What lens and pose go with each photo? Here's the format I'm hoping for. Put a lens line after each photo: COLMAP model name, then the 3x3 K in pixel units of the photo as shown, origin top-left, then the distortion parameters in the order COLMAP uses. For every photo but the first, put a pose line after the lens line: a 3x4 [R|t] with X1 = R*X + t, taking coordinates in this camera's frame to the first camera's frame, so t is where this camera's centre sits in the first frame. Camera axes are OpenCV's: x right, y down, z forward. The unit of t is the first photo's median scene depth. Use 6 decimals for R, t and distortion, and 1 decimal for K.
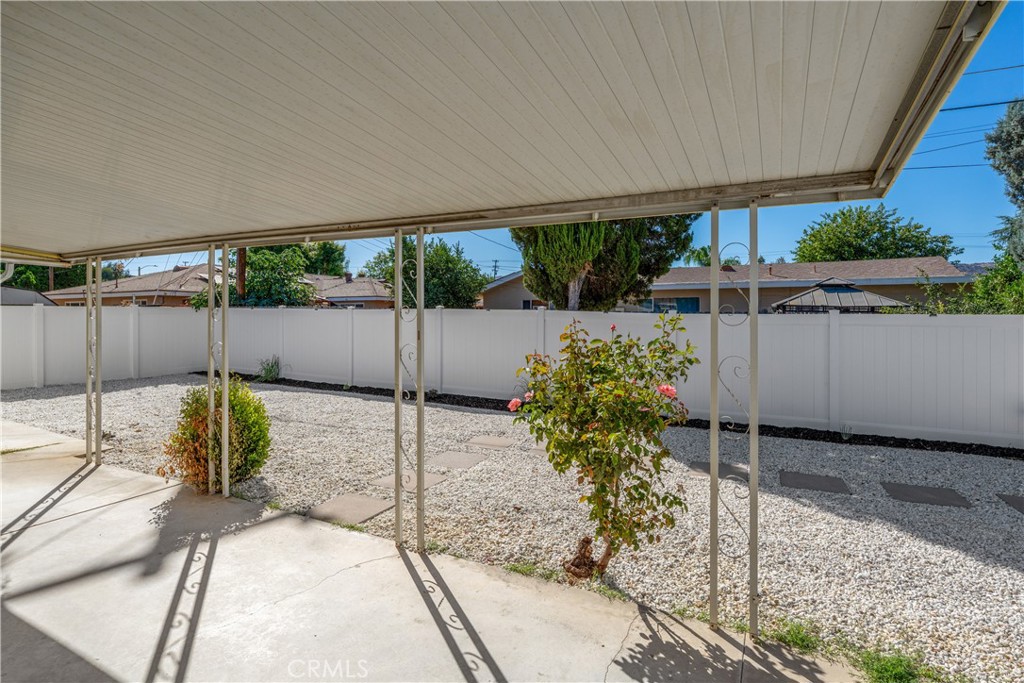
lens RADIAL K [[518.6, 0, 512.0], [0, 518.6, 341.5], [0, 0, 1]] dist [-0.002129, -0.000060]
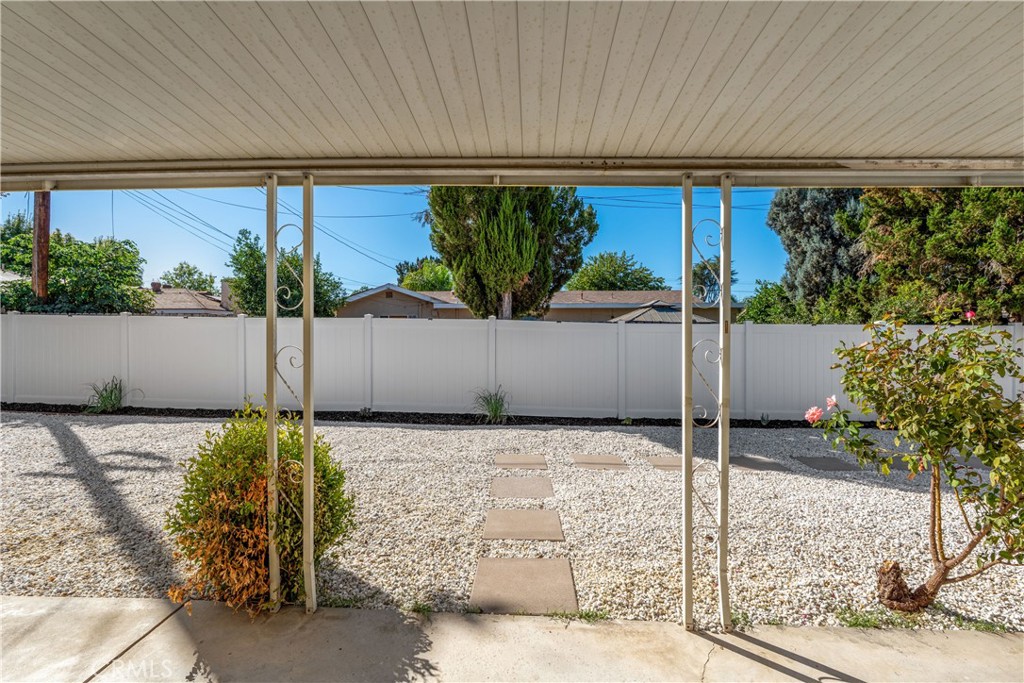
lens RADIAL K [[442.7, 0, 513.8], [0, 442.7, 360.9], [0, 0, 1]] dist [-0.005980, 0.000012]
pose [[0.907602, -0.025163, 0.419076, -0.197446], [0.020619, 0.999669, 0.015370, 0.004684], [-0.419324, -0.005309, 0.907821, 0.163573]]
